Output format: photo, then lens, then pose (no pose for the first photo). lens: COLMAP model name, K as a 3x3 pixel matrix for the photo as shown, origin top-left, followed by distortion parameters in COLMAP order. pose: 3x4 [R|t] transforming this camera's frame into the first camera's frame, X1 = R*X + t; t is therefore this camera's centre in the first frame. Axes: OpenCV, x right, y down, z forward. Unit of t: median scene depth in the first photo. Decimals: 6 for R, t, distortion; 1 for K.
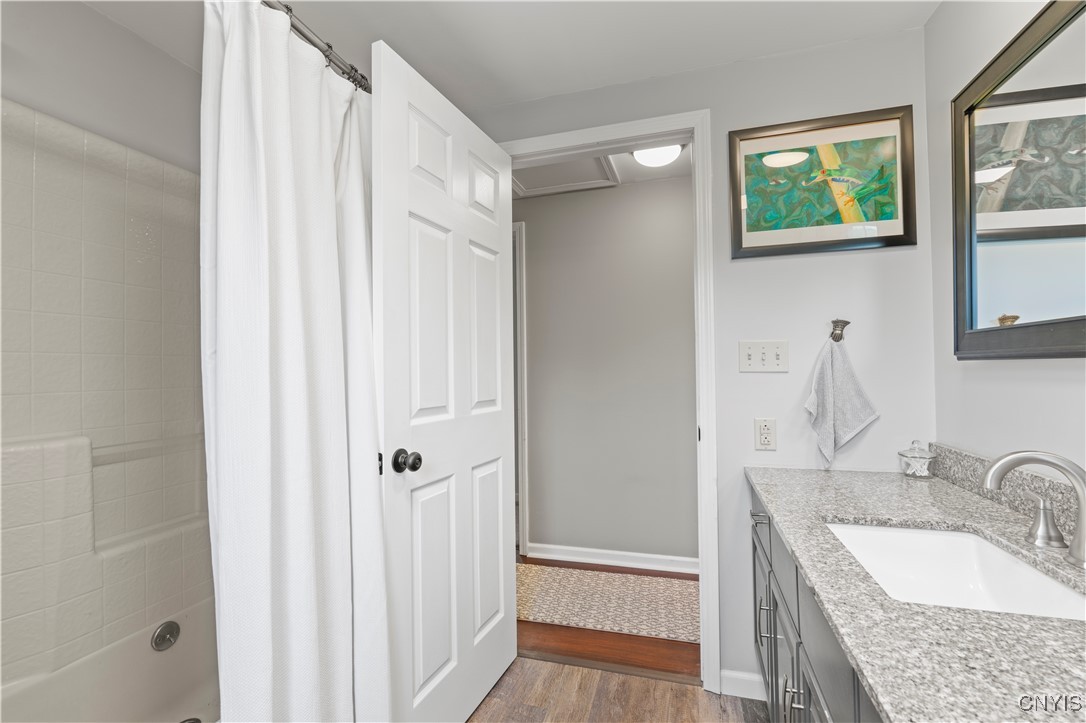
lens RADIAL K [[477.1, 0, 543.0], [0, 477.1, 361.5], [0, 0, 1]] dist [-0.008296, -0.000617]
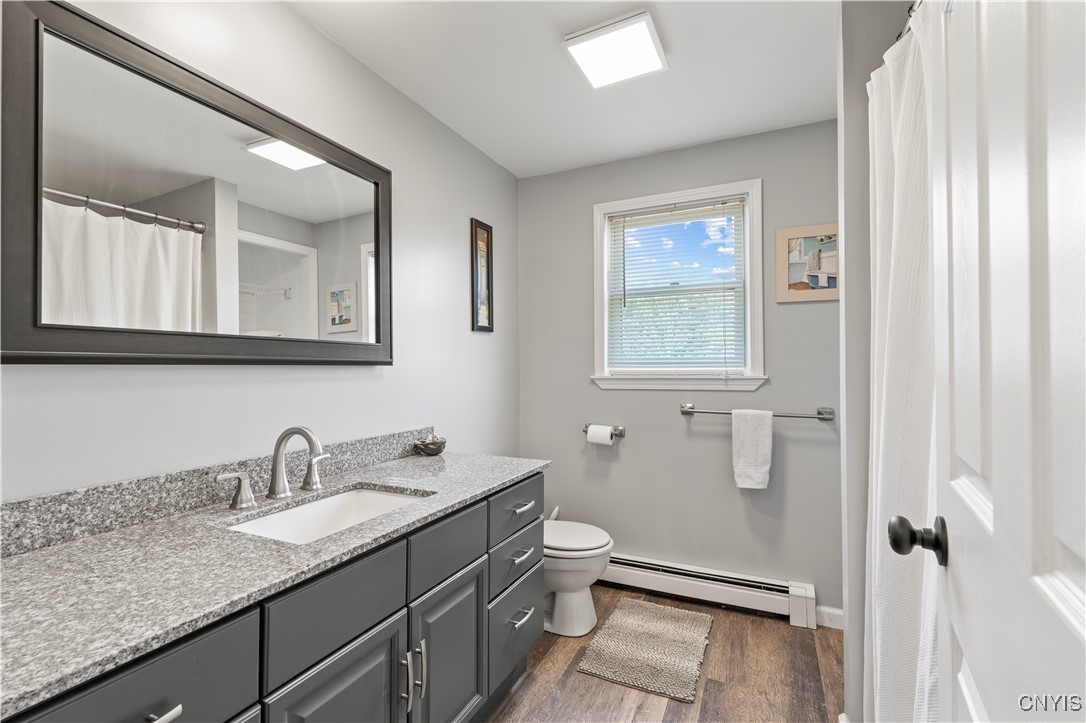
lens RADIAL K [[477.1, 0, 543.0], [0, 477.1, 361.5], [0, 0, 1]] dist [-0.008296, -0.000617]
pose [[-0.988598, 0.017307, 0.149579, 0.027429], [0.013769, 0.999601, -0.024662, 0.024311], [-0.149946, -0.022321, -0.988442, 2.018704]]
